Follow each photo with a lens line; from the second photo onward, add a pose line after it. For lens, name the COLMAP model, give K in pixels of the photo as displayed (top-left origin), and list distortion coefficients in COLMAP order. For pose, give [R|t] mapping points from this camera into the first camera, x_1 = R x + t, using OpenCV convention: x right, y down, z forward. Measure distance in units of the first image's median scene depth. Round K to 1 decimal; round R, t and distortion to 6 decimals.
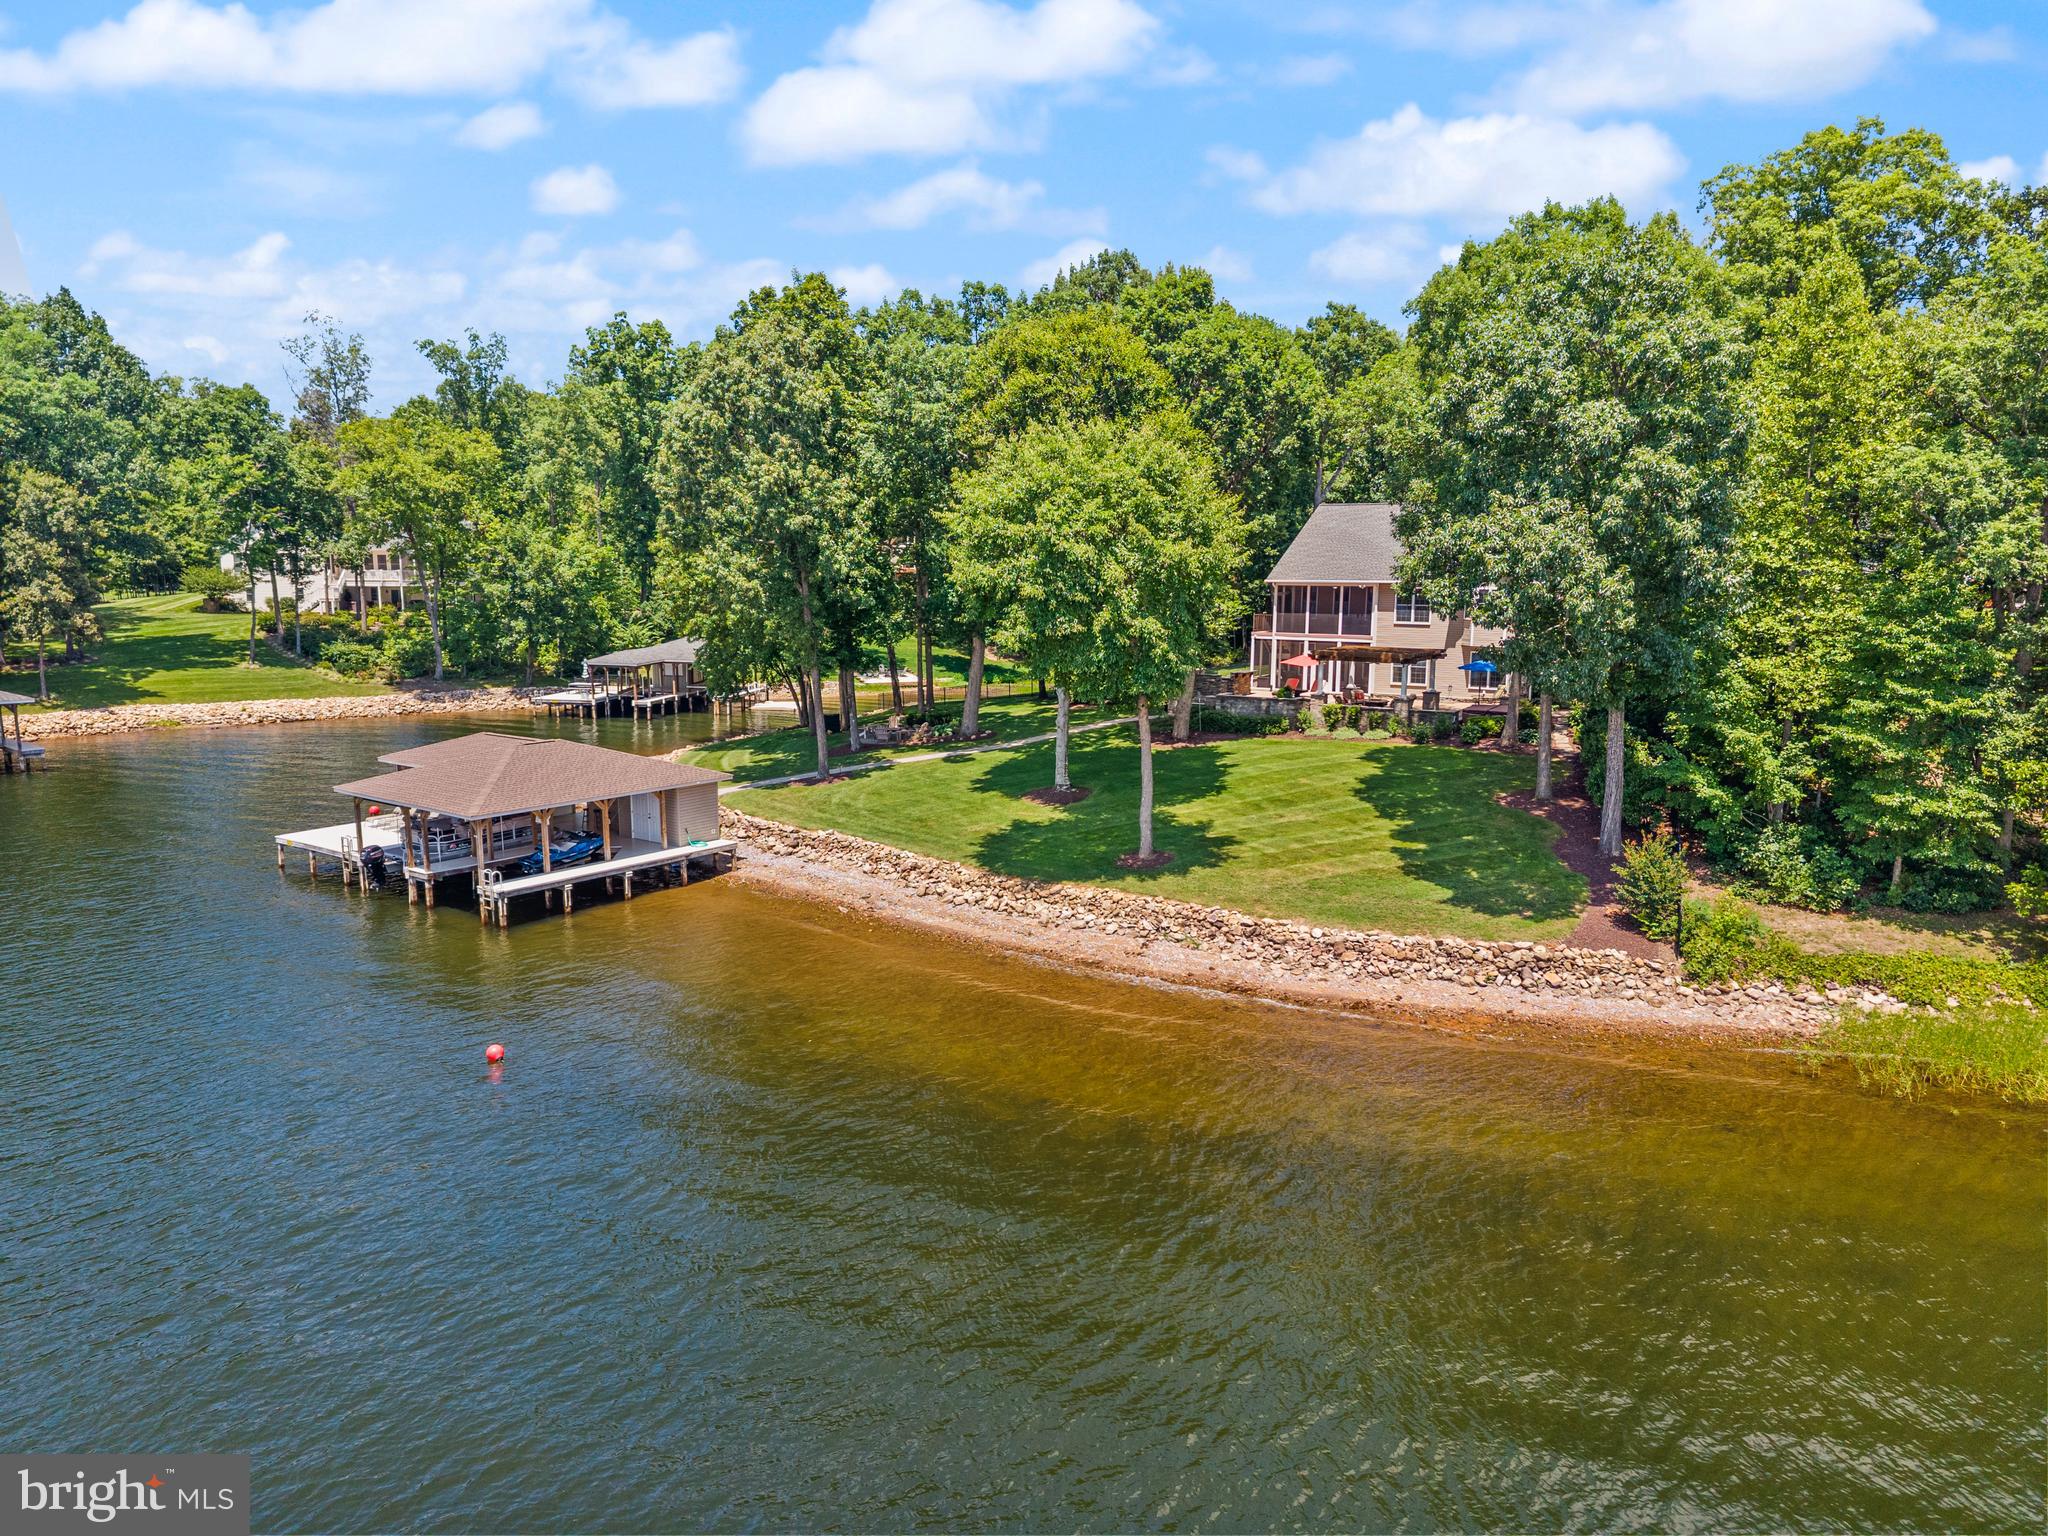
lens RADIAL K [[1447.2, 0, 1028.3], [0, 1447.2, 758.1], [0, 0, 1]] dist [0.141255, -0.233615]
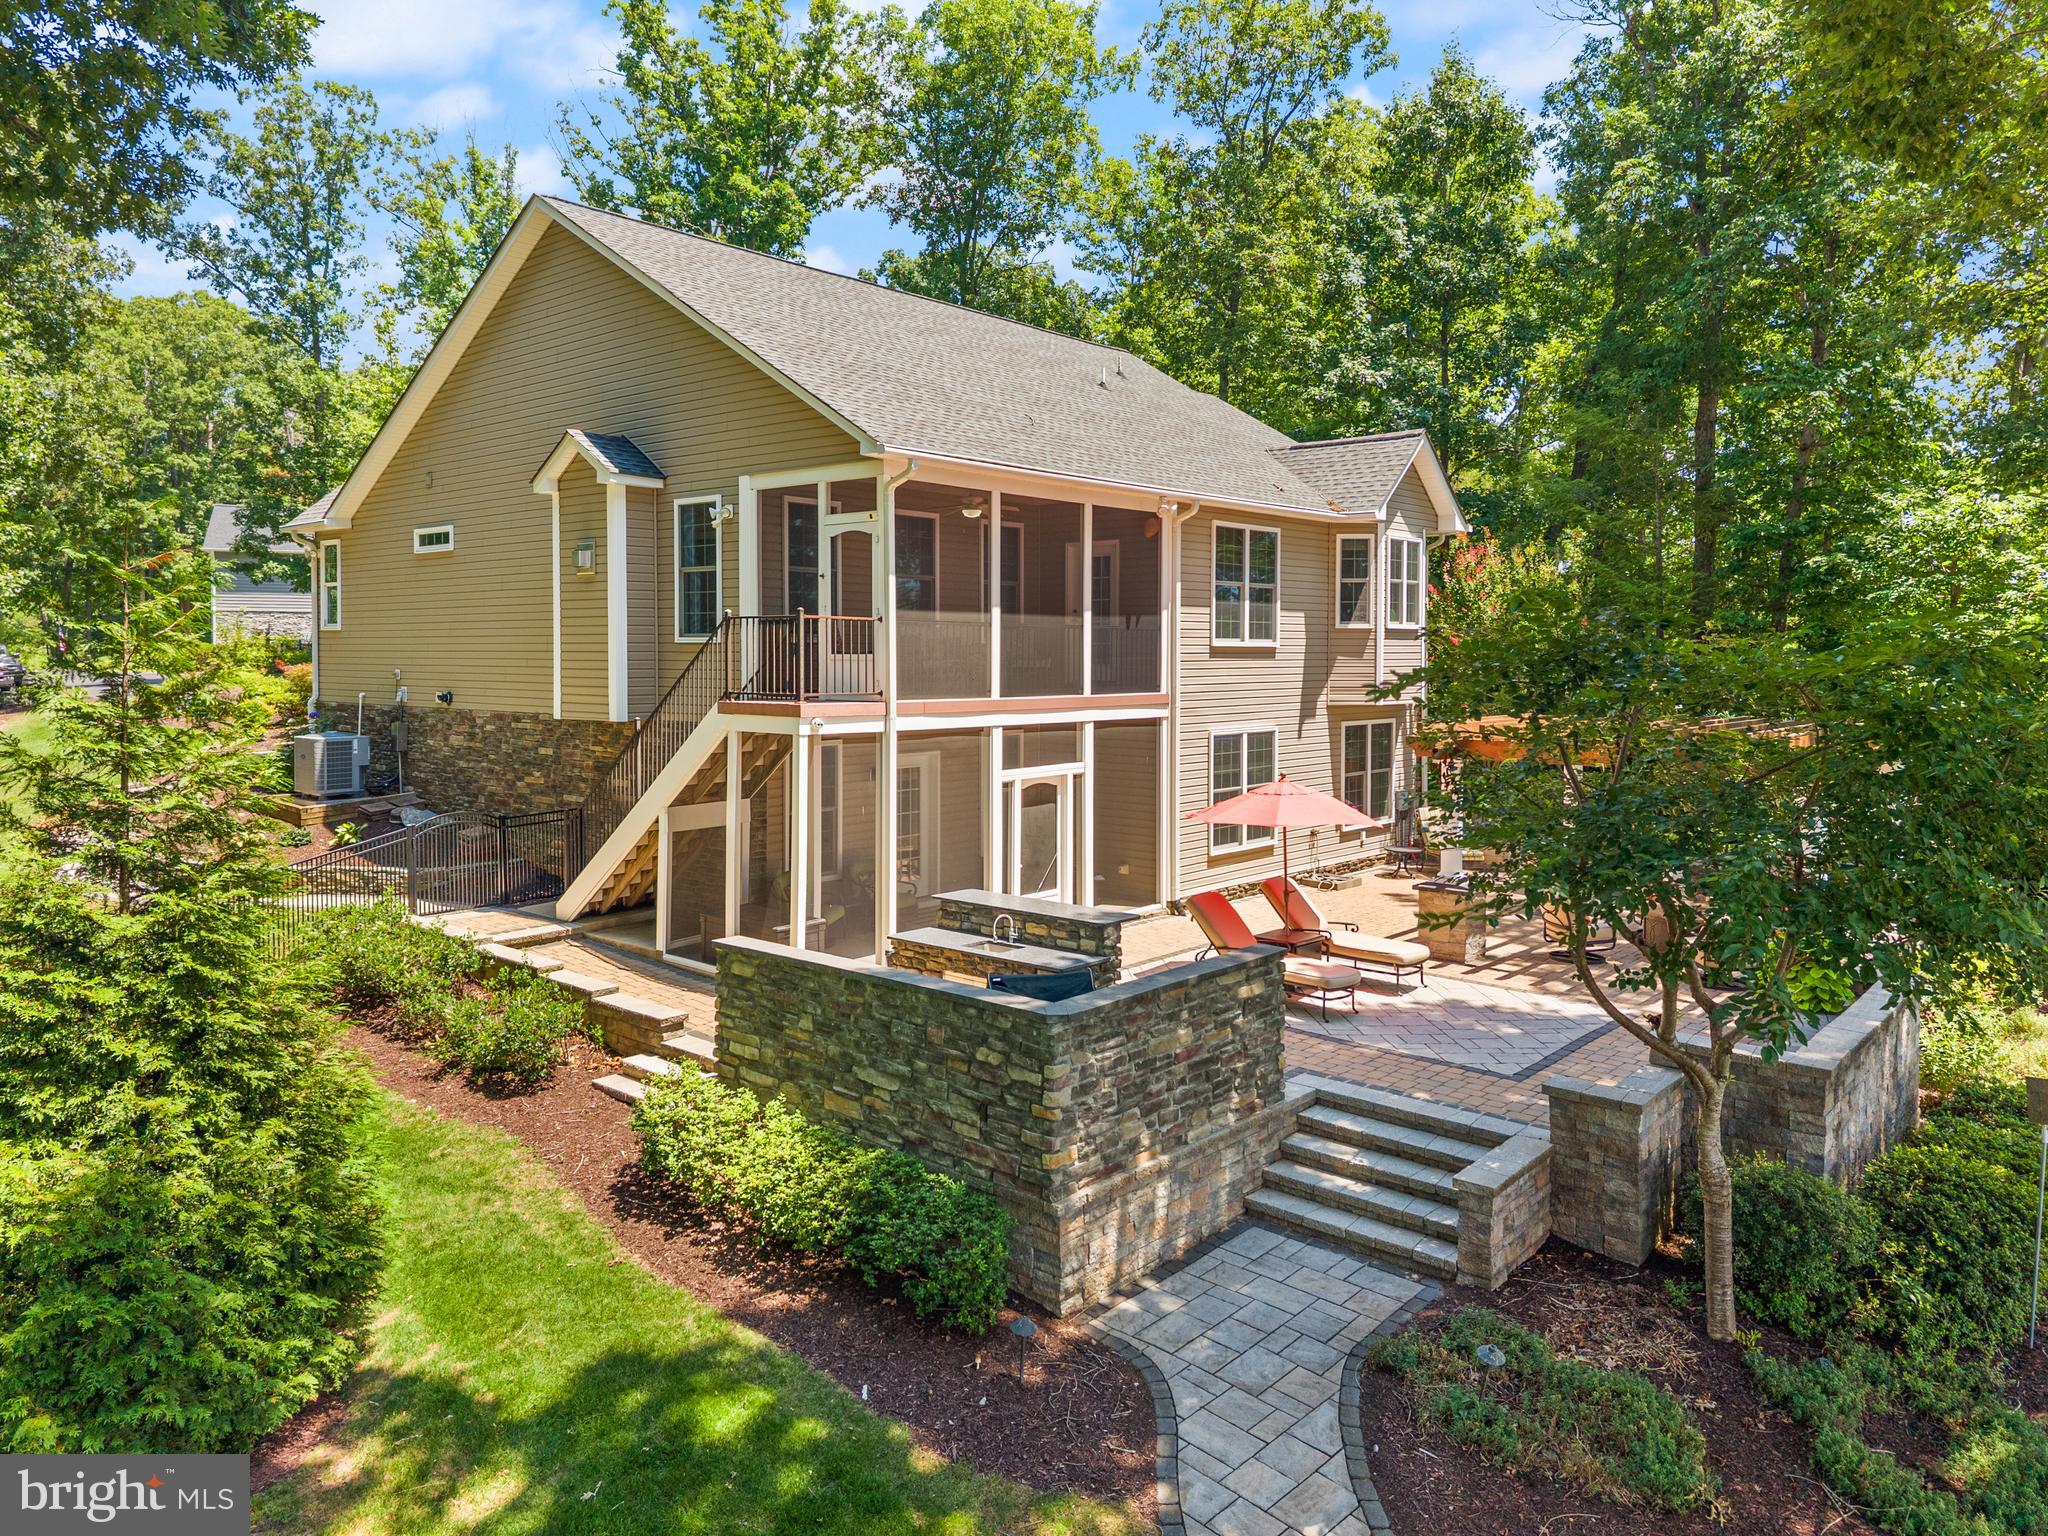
lens RADIAL K [[1437.4, 0, 1015.3], [0, 1437.4, 672.9], [0, 0, 1]] dist [0.012144, -0.004020]
pose [[0.153292, -0.024770, 0.987870, -0.059640], [0.132353, 0.991193, 0.004315, -0.164054], [-0.979277, 0.130086, 0.155221, 1.747619]]
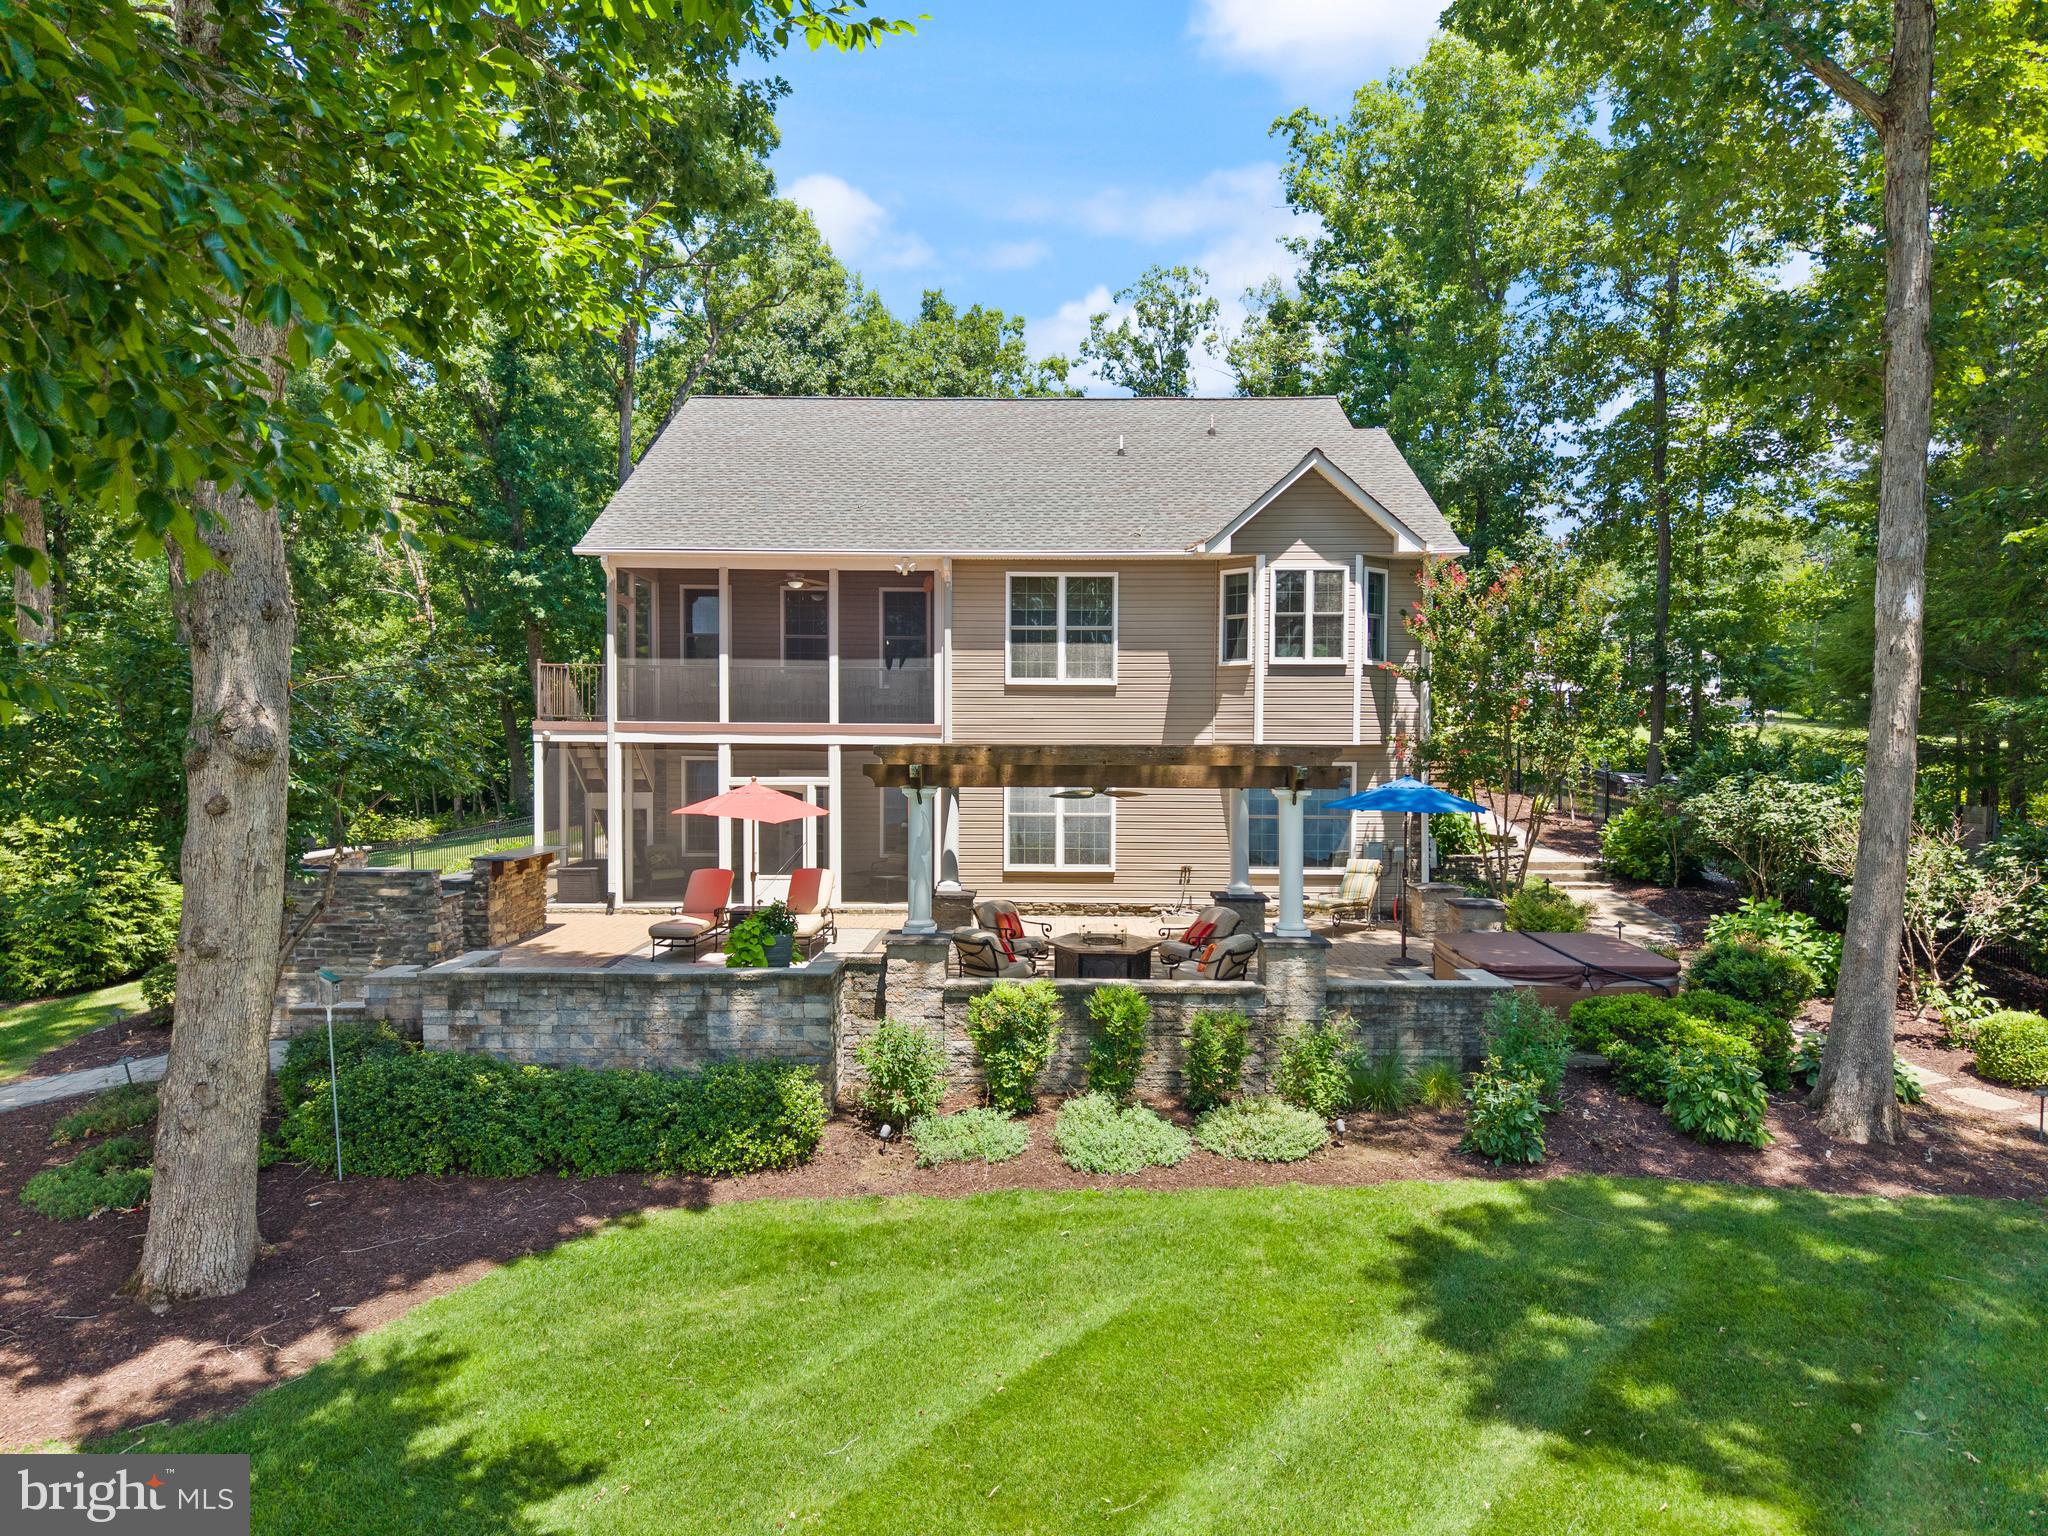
lens RADIAL K [[1412.1, 0, 1032.8], [0, 1412.1, 750.5], [0, 0, 1]] dist [0.042498, -0.055061]
pose [[0.852409, -0.012003, 0.522738, 0.163769], [0.074608, 0.992299, -0.098876, -0.081854], [-0.517526, 0.123283, 0.846740, 1.292076]]
